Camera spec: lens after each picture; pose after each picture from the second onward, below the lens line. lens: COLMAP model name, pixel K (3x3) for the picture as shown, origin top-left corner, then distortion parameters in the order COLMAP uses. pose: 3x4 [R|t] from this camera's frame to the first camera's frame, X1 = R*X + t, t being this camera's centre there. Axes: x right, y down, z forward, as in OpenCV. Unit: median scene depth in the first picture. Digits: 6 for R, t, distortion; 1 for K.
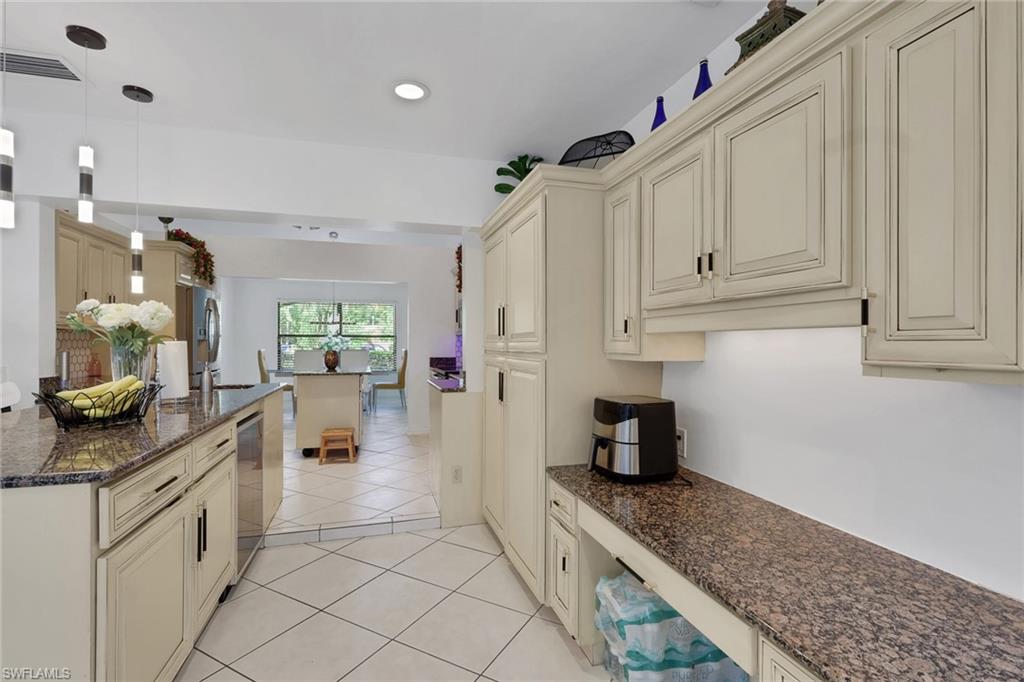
lens RADIAL K [[478.6, 0, 517.9], [0, 478.6, 340.7], [0, 0, 1]] dist [-0.011980, -0.000326]
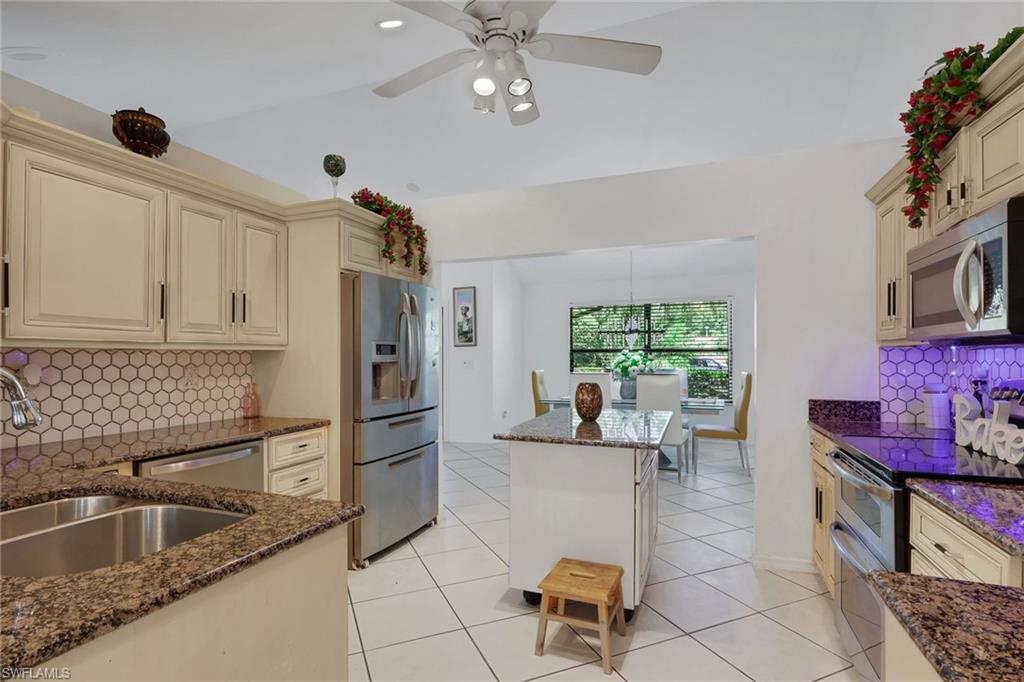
lens RADIAL K [[495.0, 0, 512.2], [0, 495.0, 346.5], [0, 0, 1]] dist [0.000026, 0.000397]
pose [[0.782794, -0.014843, -0.622104, -0.095179], [0.005808, 0.999846, -0.016548, -0.006544], [0.622254, 0.009341, 0.782760, 0.393558]]
